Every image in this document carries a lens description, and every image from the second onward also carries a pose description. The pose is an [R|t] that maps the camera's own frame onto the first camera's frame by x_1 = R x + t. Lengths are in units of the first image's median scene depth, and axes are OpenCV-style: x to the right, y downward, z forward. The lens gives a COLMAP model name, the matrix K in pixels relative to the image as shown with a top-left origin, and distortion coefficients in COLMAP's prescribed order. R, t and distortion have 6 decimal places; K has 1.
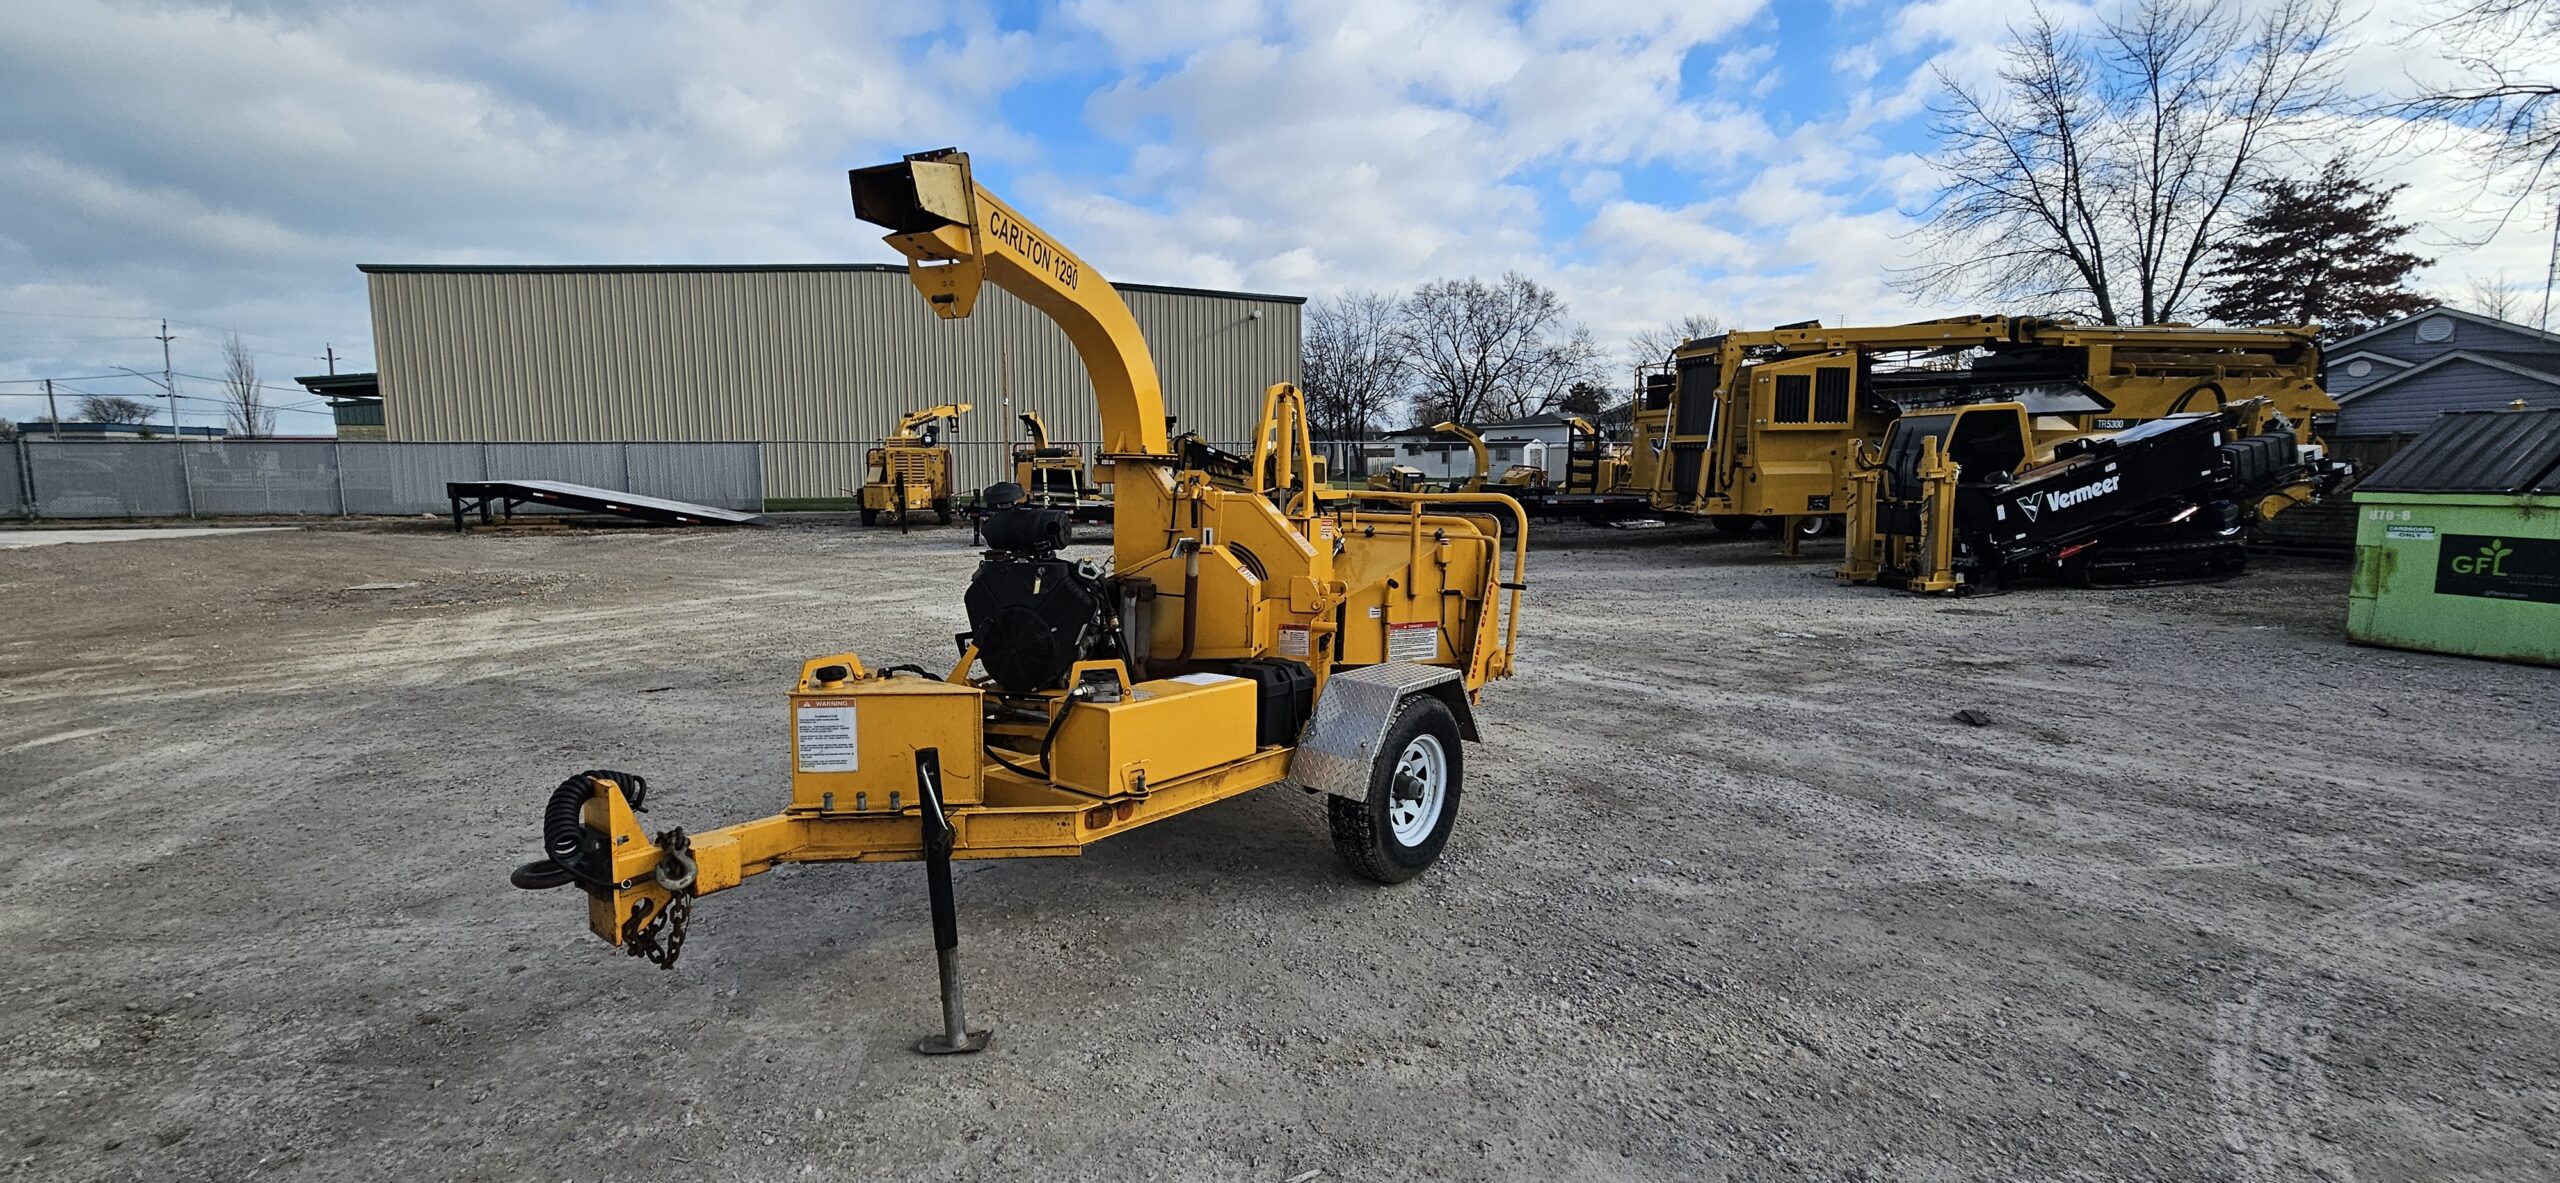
lens RADIAL K [[1053.6, 0, 1285.5], [0, 1053.6, 583.4], [0, 0, 1]] dist [-0.001648, 0.000695]
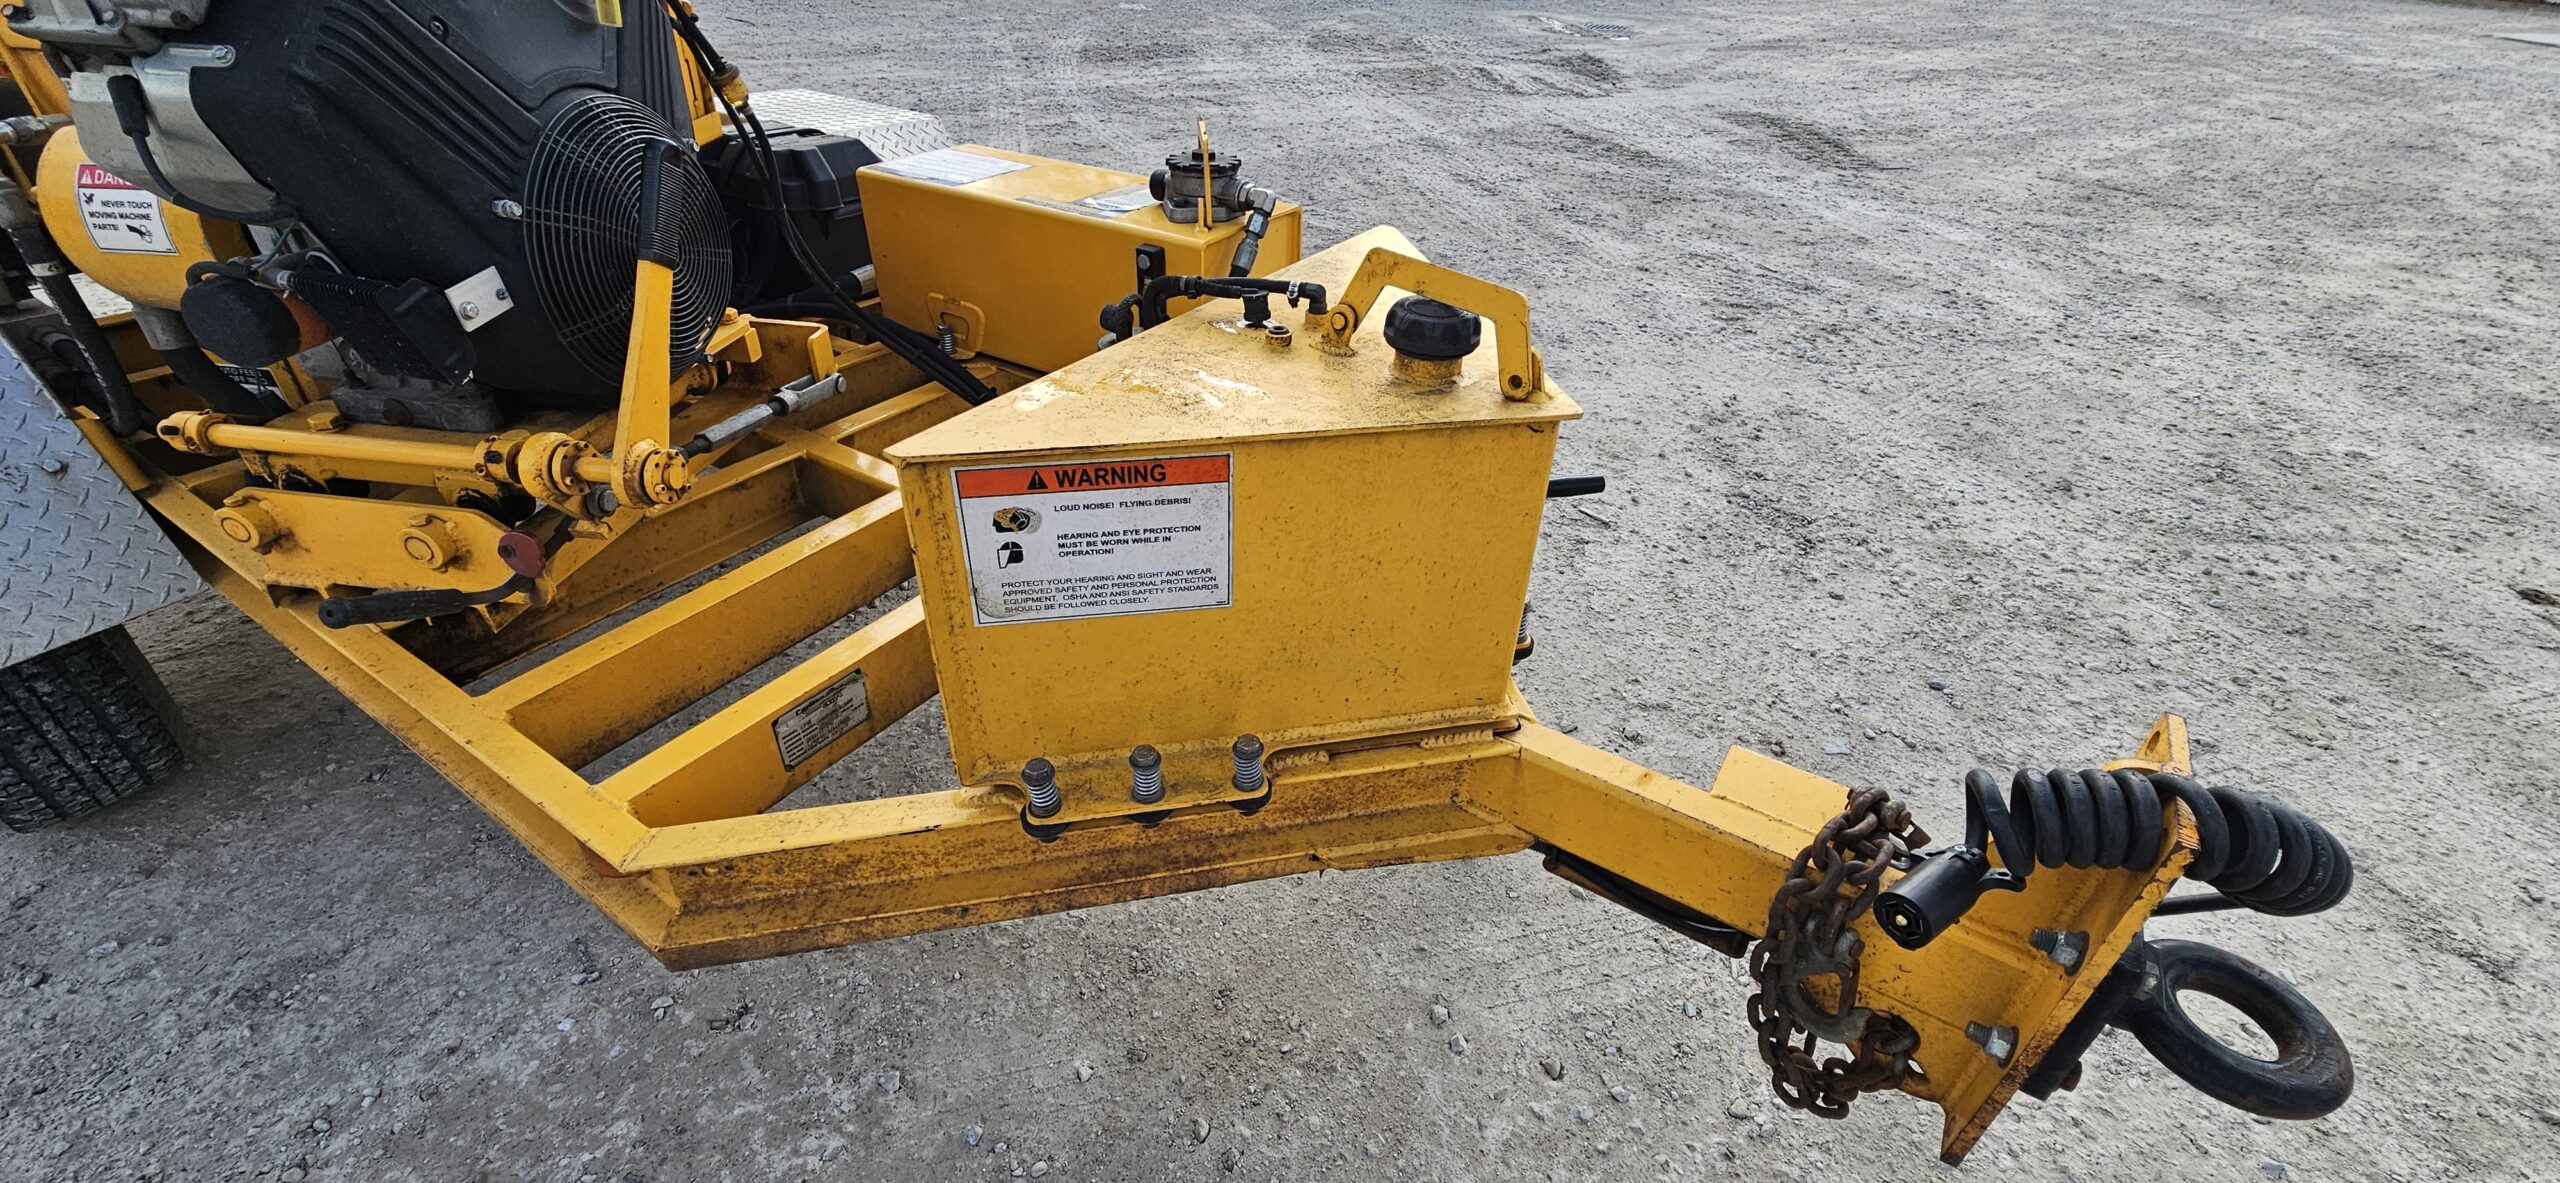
lens RADIAL K [[1053.6, 0, 1281.2], [0, 1053.6, 591.1], [0, 0, 1]] dist [-0.001648, 0.000695]
pose [[-0.067771, -0.574807, 0.815478, -0.084218], [0.049162, 0.814440, 0.578161, -0.003025], [-0.996489, 0.079273, -0.026937, 0.125201]]
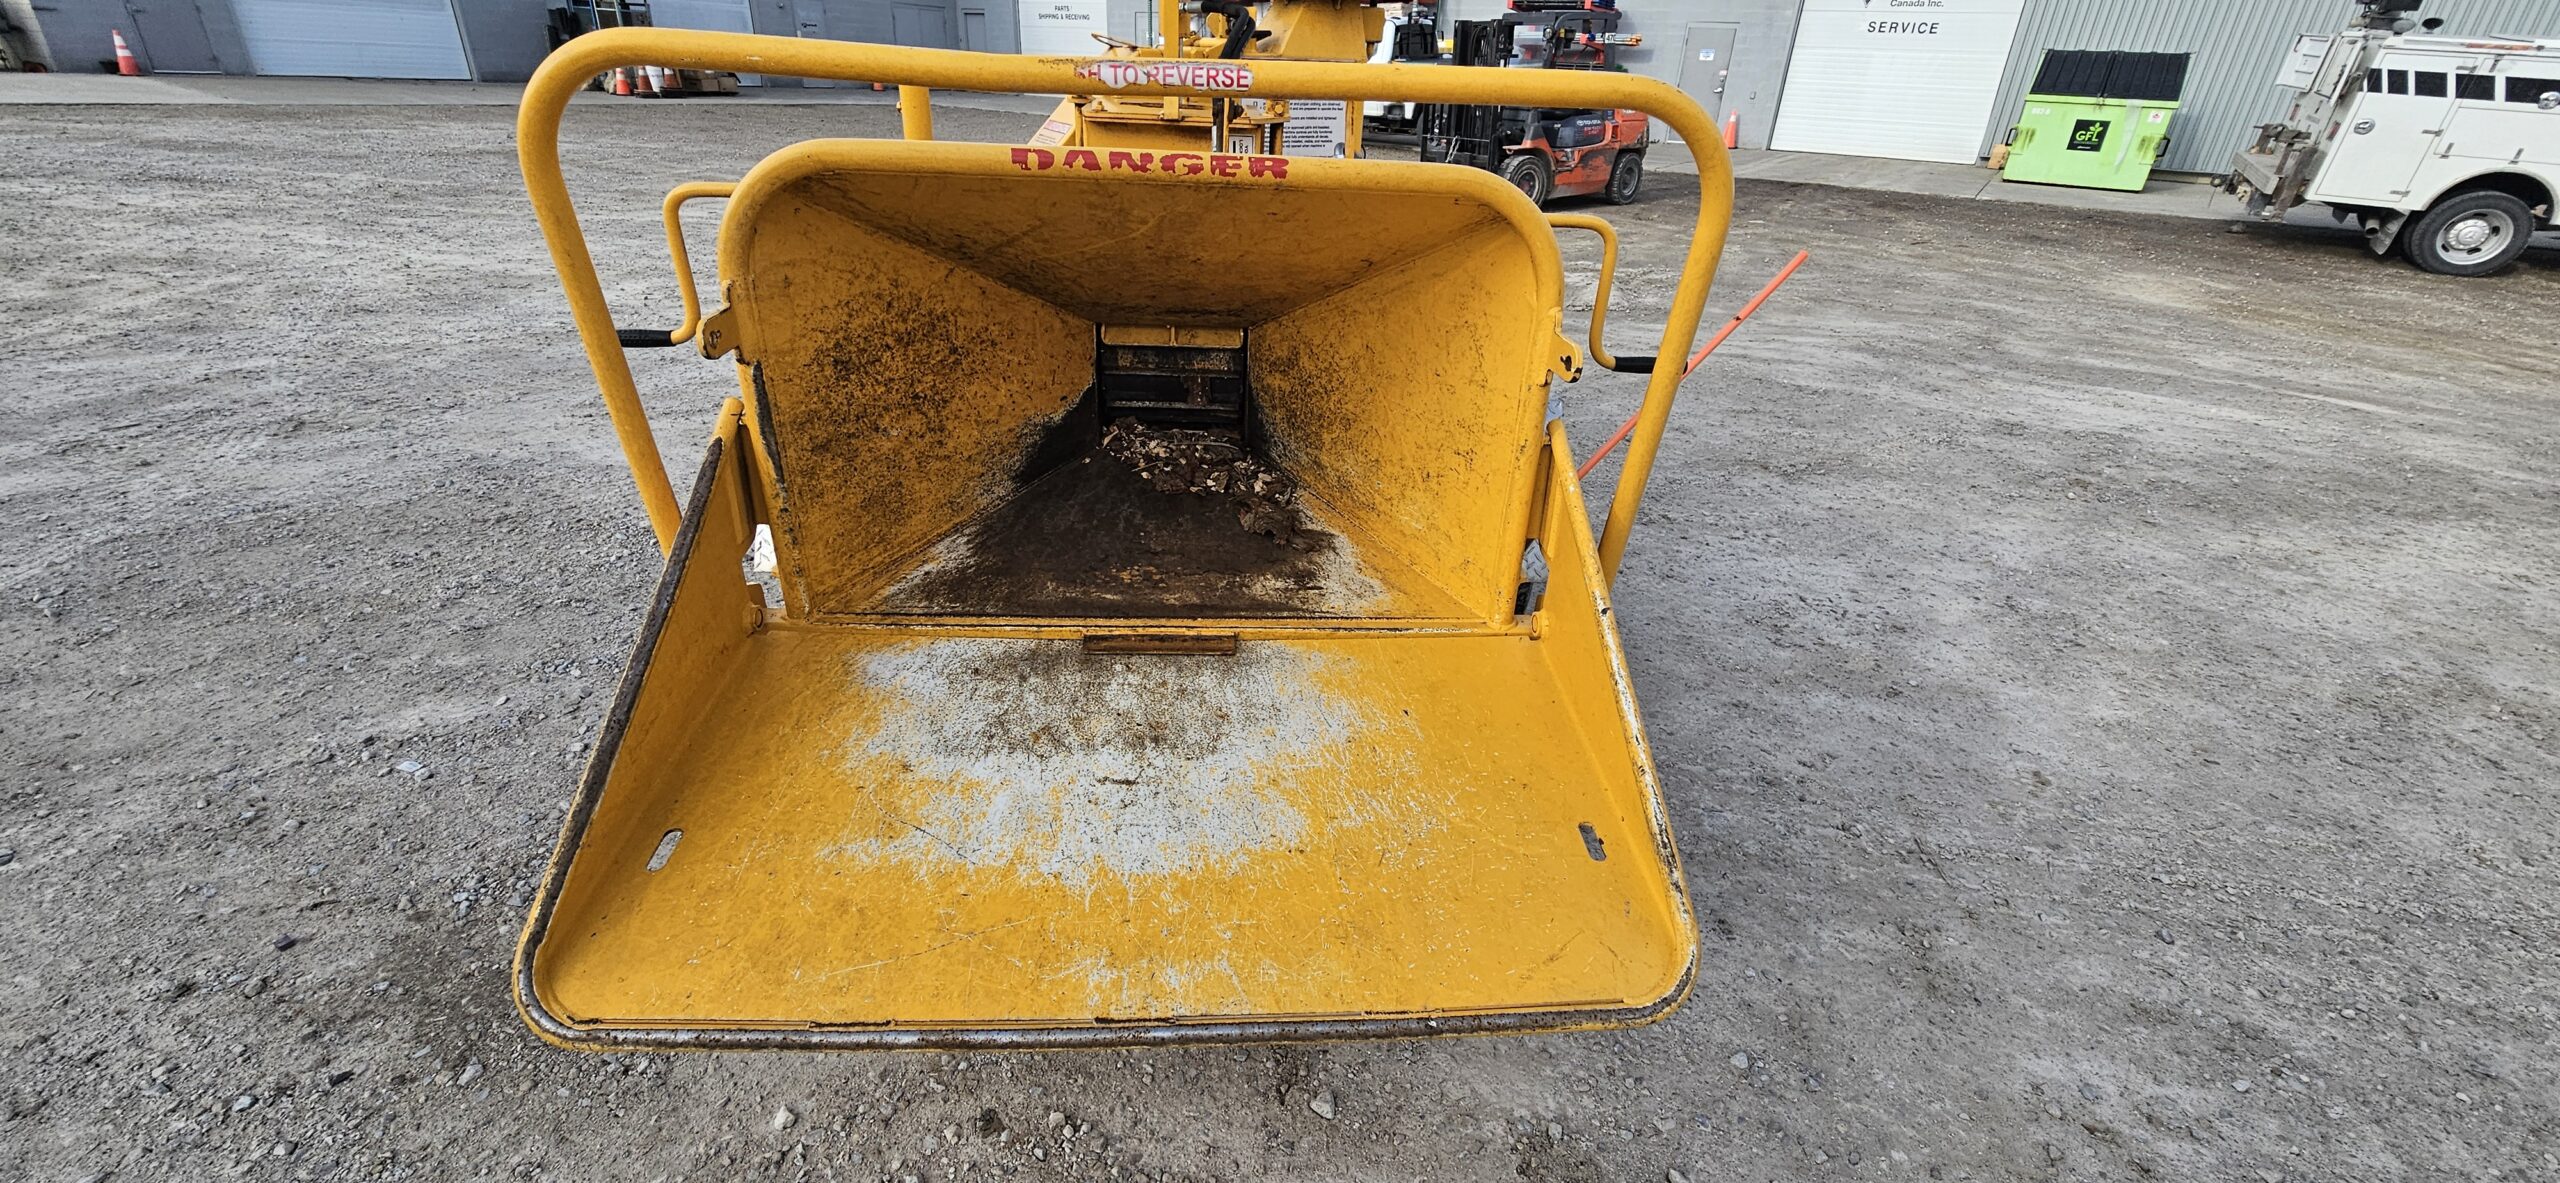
lens RADIAL K [[1053.6, 0, 1289.9], [0, 1053.6, 590.2], [0, 0, 1]] dist [-0.001648, 0.000695]
pose [[-0.751073, 0.262290, -0.605882, 0.053451], [-0.117655, 0.849836, 0.513748, -0.023337], [0.649651, 0.457147, -0.607429, 0.258568]]
